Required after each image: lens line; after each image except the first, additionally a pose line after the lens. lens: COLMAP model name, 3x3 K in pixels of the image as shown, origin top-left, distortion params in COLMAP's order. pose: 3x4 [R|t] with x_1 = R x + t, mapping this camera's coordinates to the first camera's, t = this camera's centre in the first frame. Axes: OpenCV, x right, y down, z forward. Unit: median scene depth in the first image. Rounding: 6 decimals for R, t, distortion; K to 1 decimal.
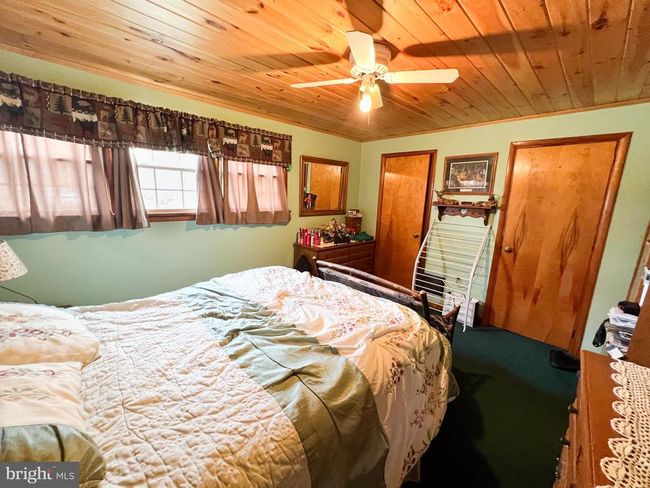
lens RADIAL K [[263.2, 0, 325.0], [0, 263.2, 244.0], [0, 0, 1]] dist [-0.001648, 0.000226]
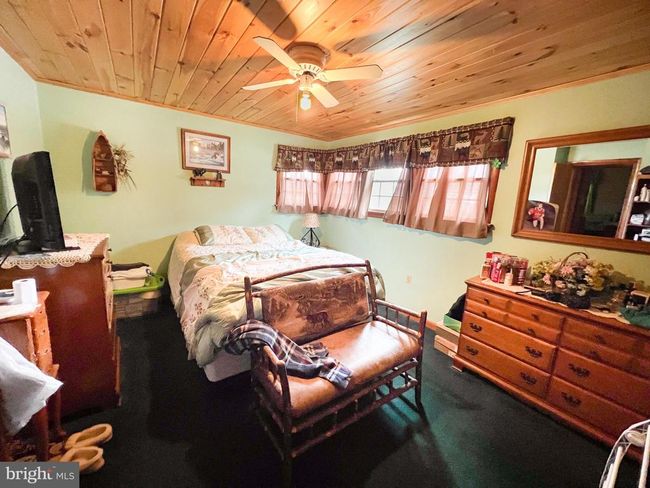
lens RADIAL K [[261.0, 0, 325.0], [0, 261.0, 244.0], [0, 0, 1]] dist [-0.000373, -0.000070]
pose [[-0.147644, 0.143705, -0.978545, 0.714246], [-0.234093, 0.956198, 0.175743, -0.108979], [0.960938, 0.255018, -0.107536, 0.752538]]
